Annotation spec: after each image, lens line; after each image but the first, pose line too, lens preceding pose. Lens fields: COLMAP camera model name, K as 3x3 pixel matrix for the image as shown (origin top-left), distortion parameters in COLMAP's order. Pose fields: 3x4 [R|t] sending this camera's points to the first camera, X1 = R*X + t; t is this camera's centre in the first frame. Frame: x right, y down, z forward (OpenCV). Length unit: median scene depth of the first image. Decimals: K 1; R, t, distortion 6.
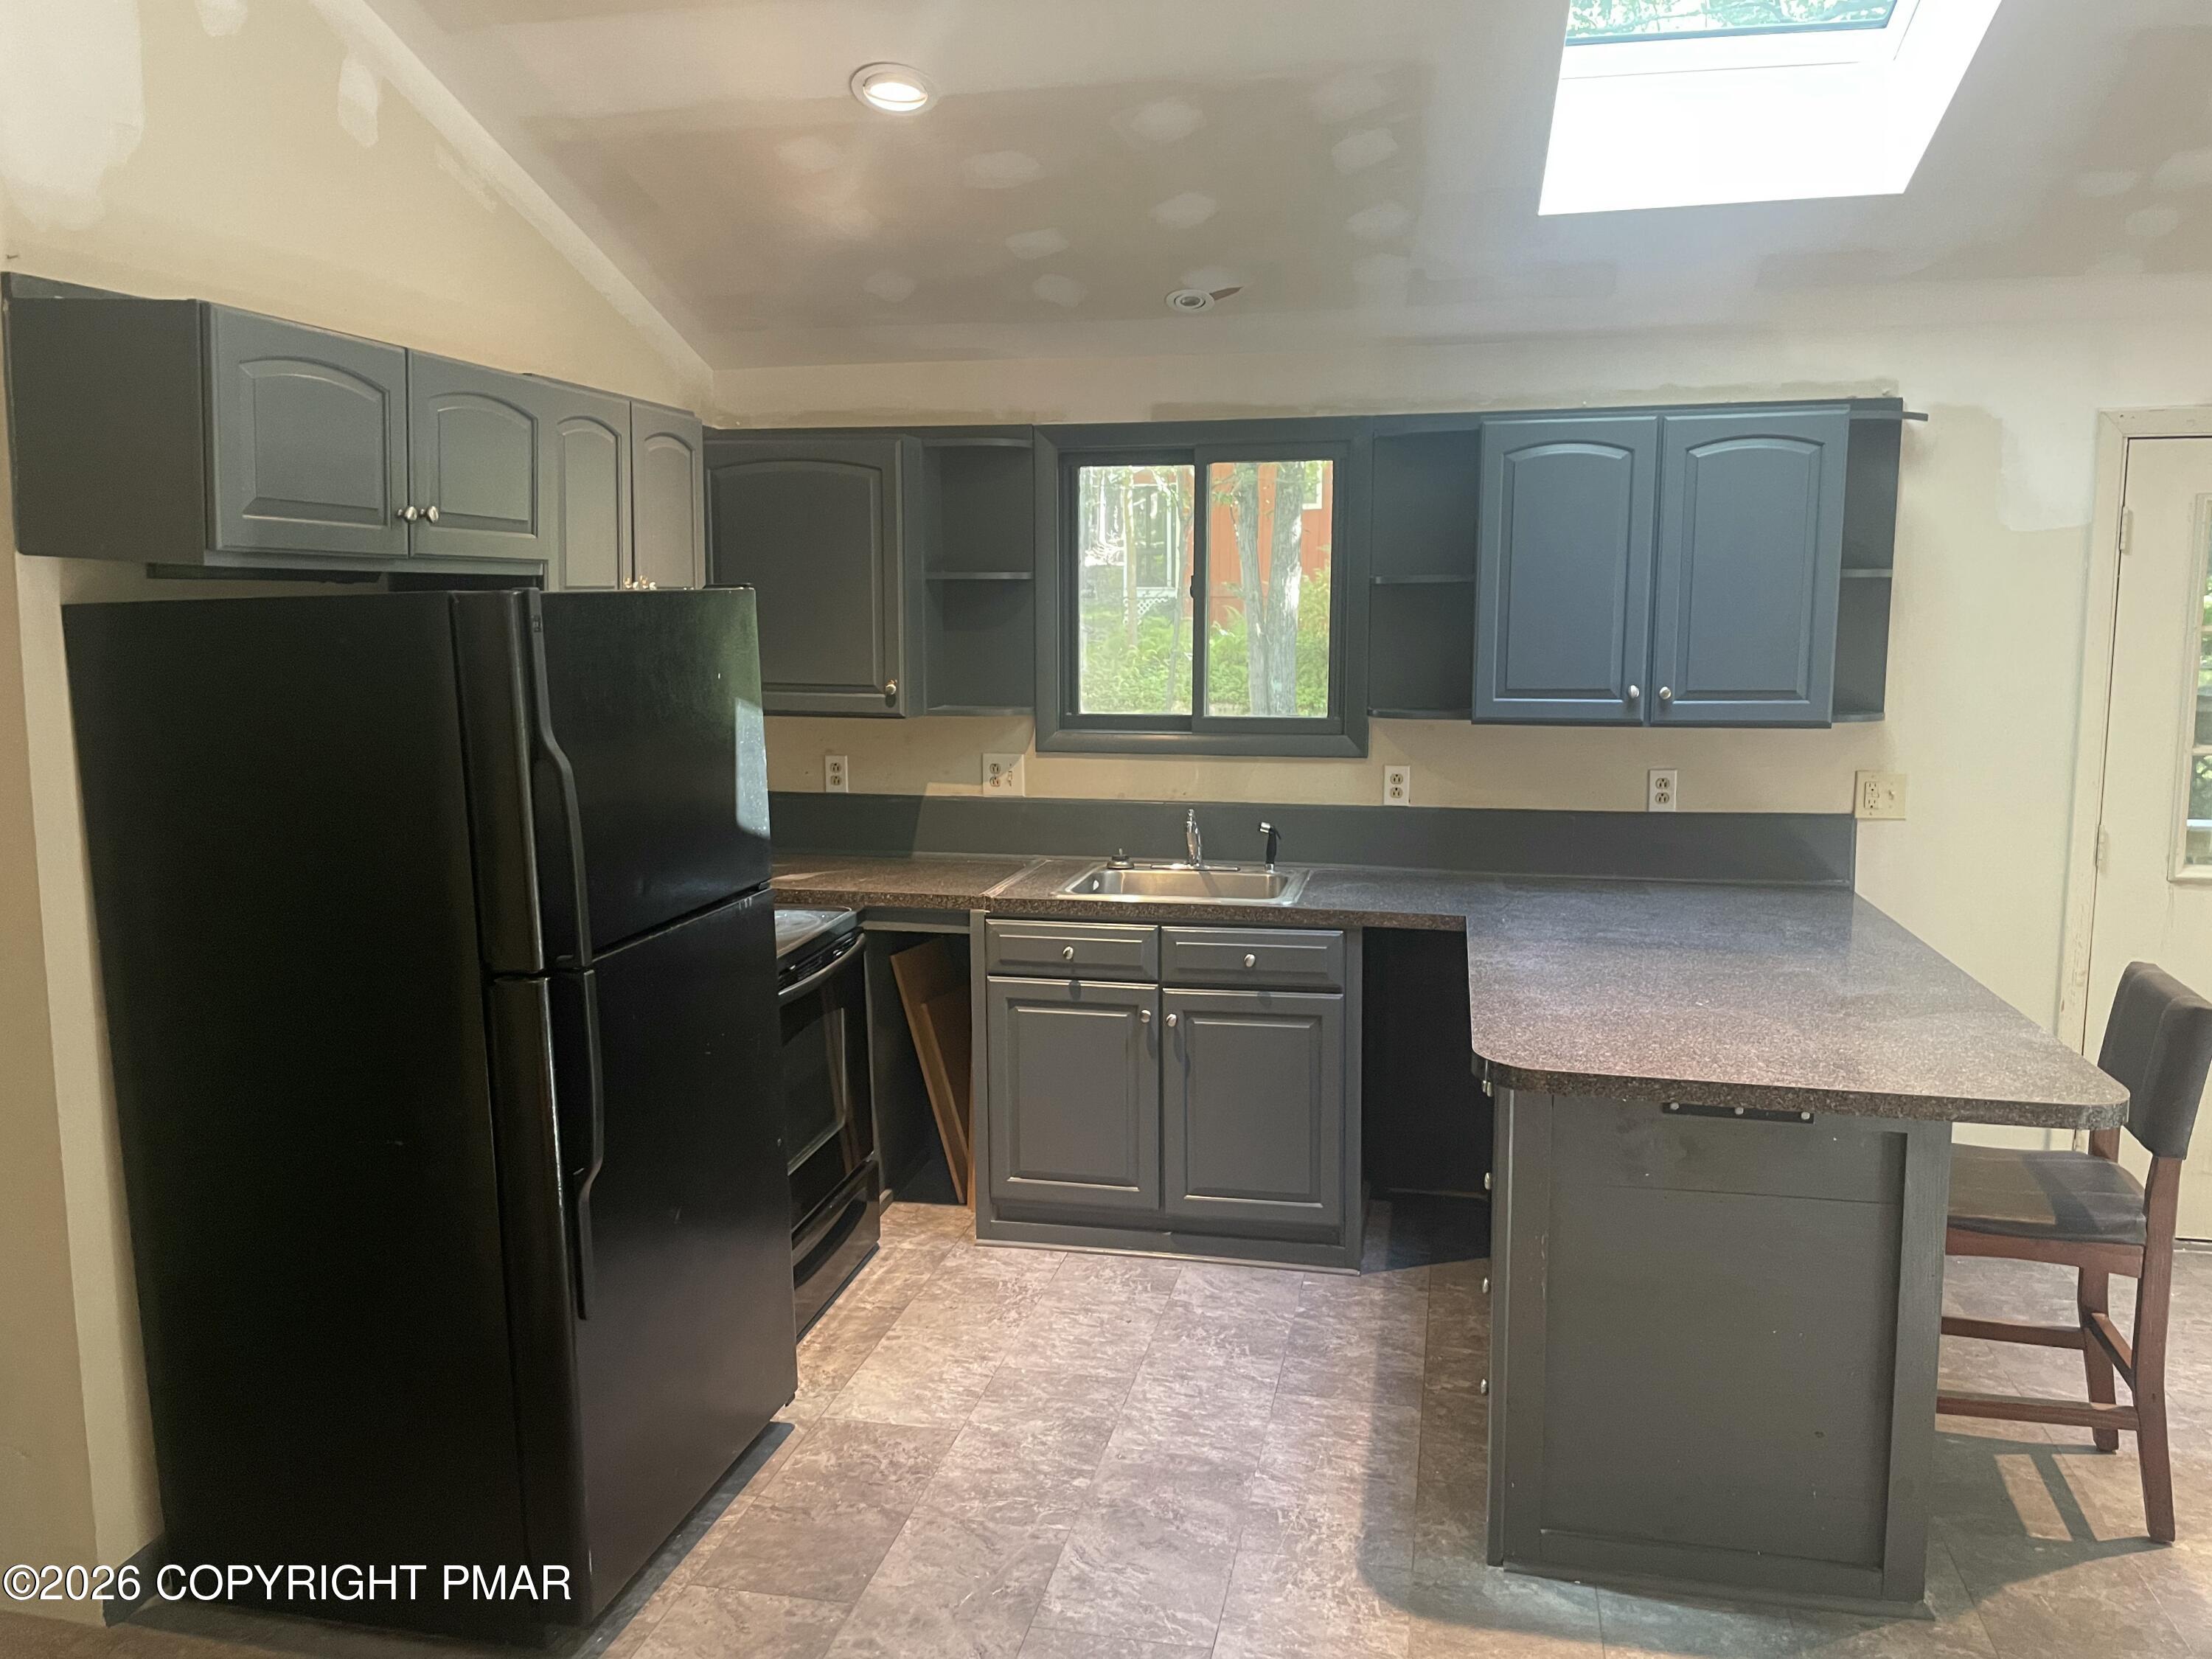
lens RADIAL K [[1677.8, 0, 1083.2], [0, 1677.8, 841.5], [0, 0, 1]] dist [0.098158, -0.126837]
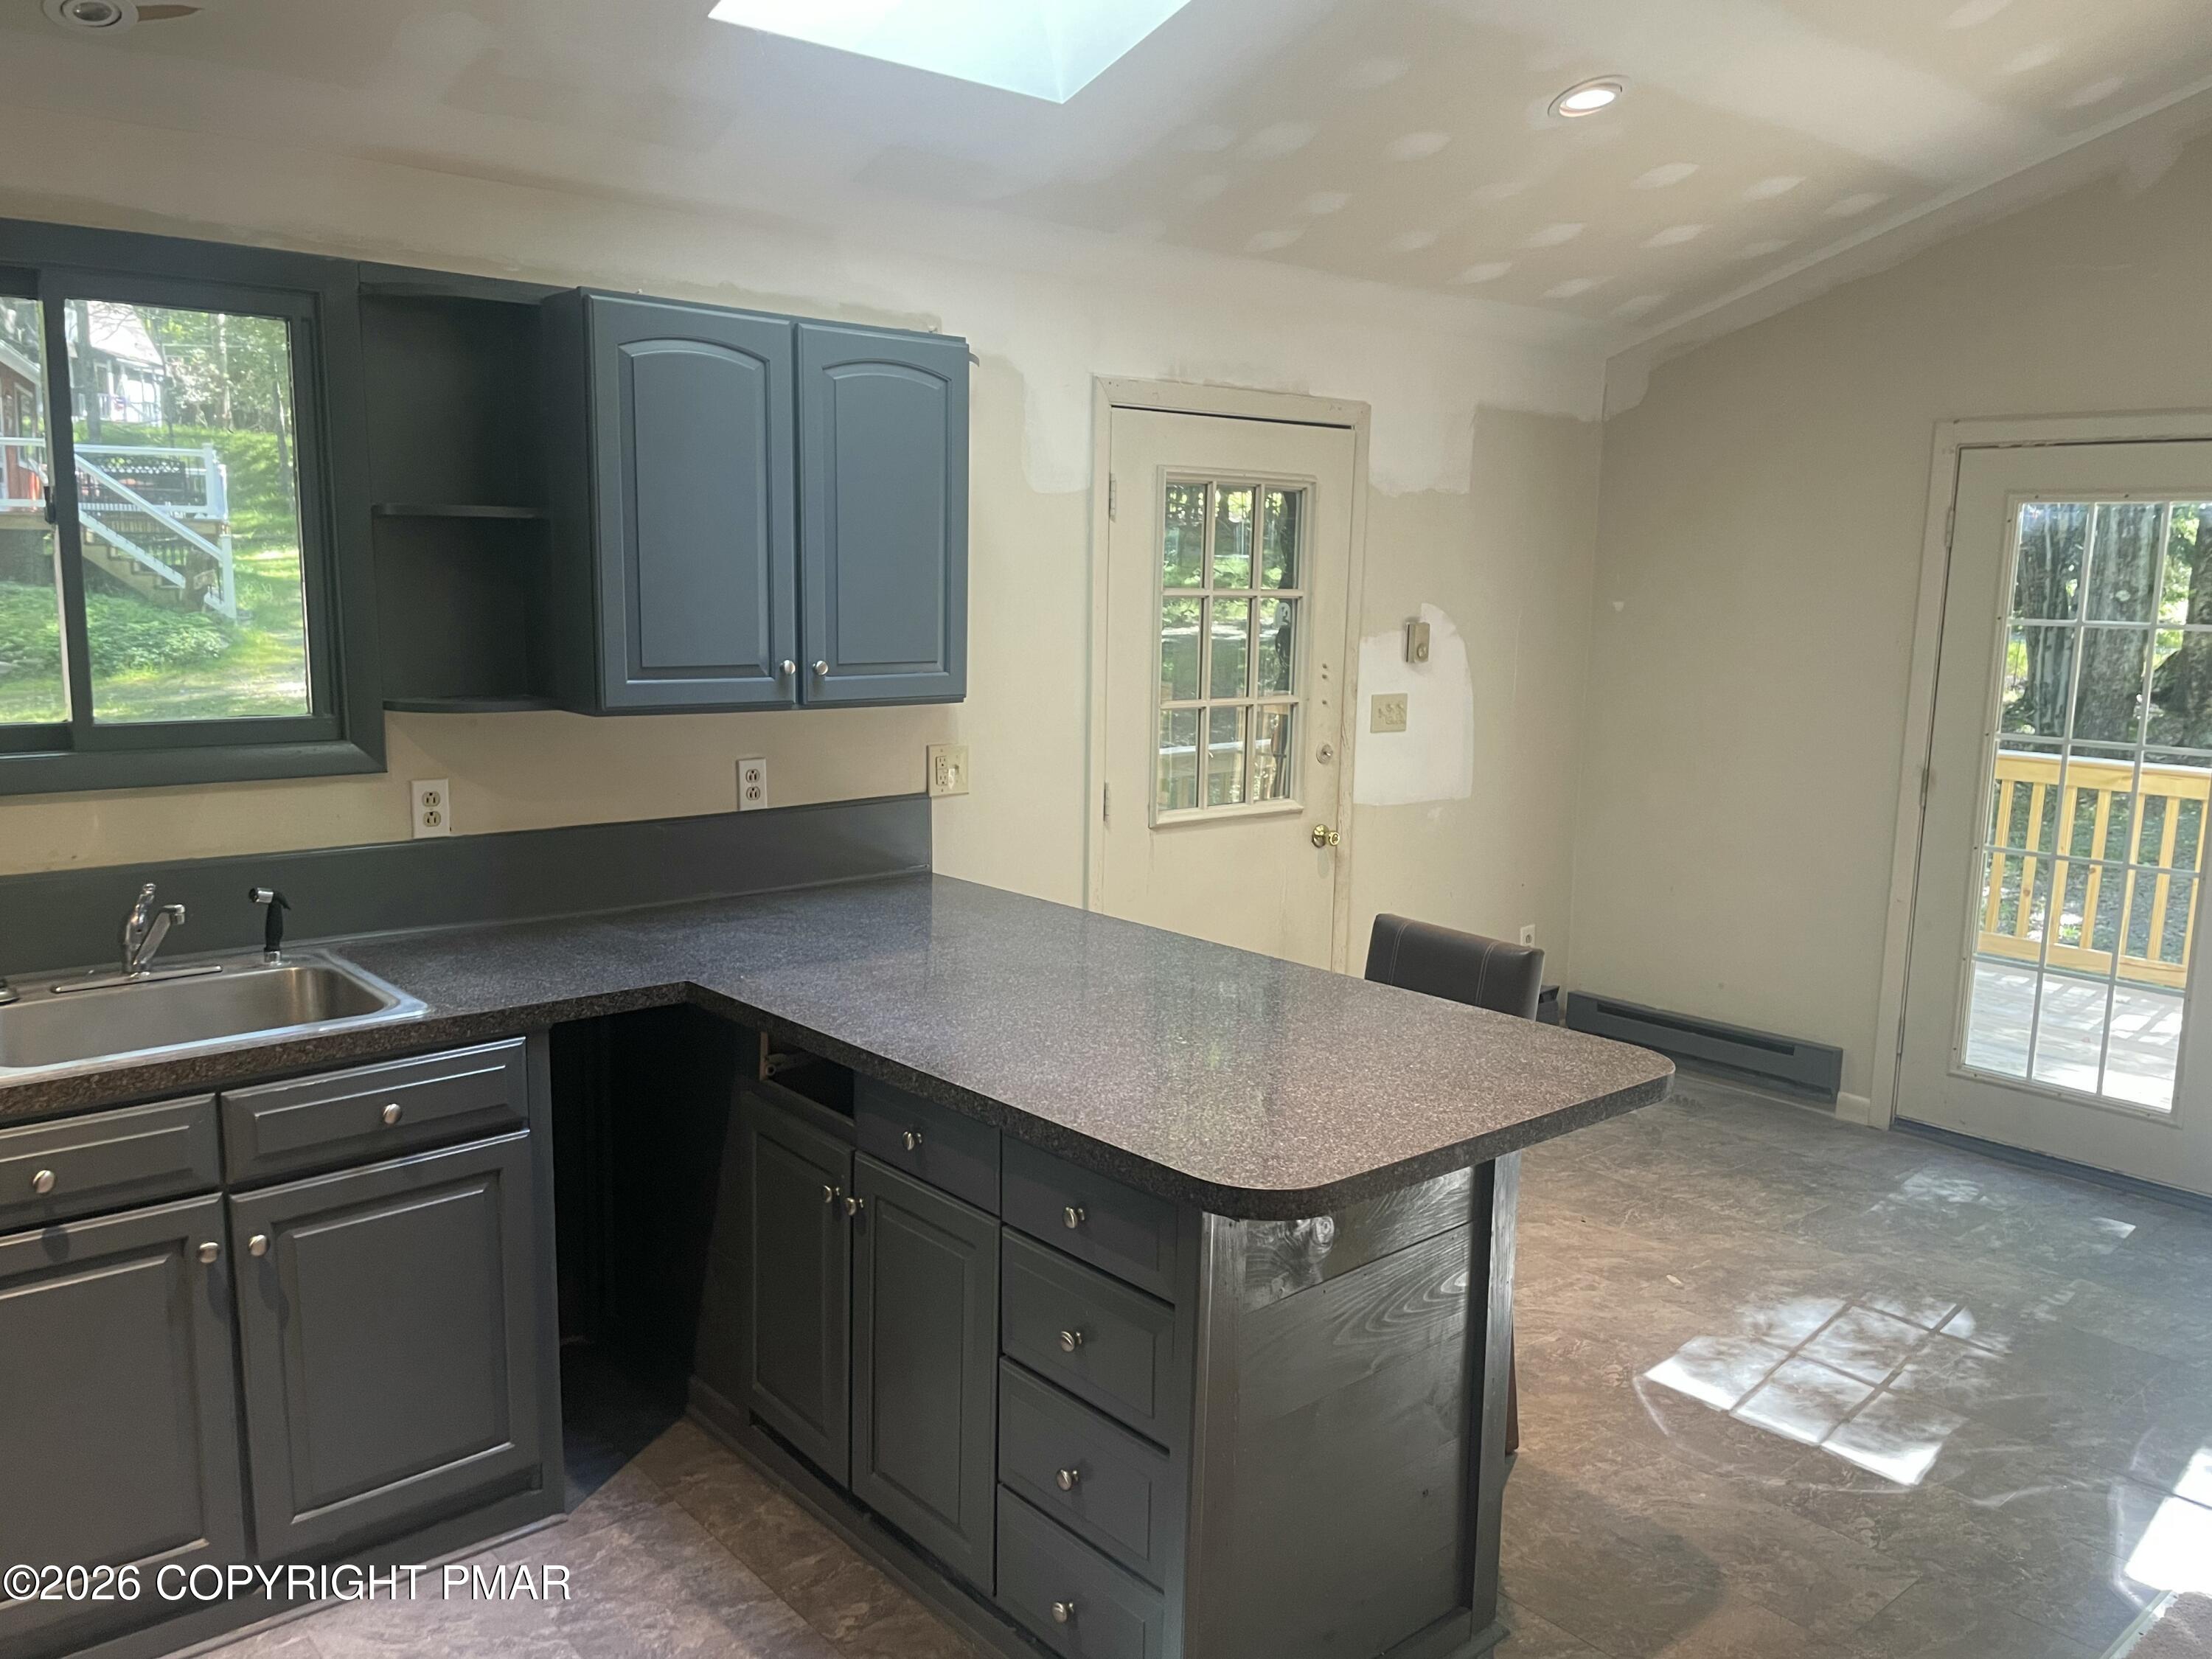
lens RADIAL K [[1677.8, 0, 1090.0], [0, 1677.8, 840.5], [0, 0, 1]] dist [0.098158, -0.126837]
pose [[0.597701, -0.115567, 0.793346, -0.227591], [0.093869, 0.992838, 0.073908, -0.050576], [-0.796205, 0.030296, 0.604268, 0.391707]]
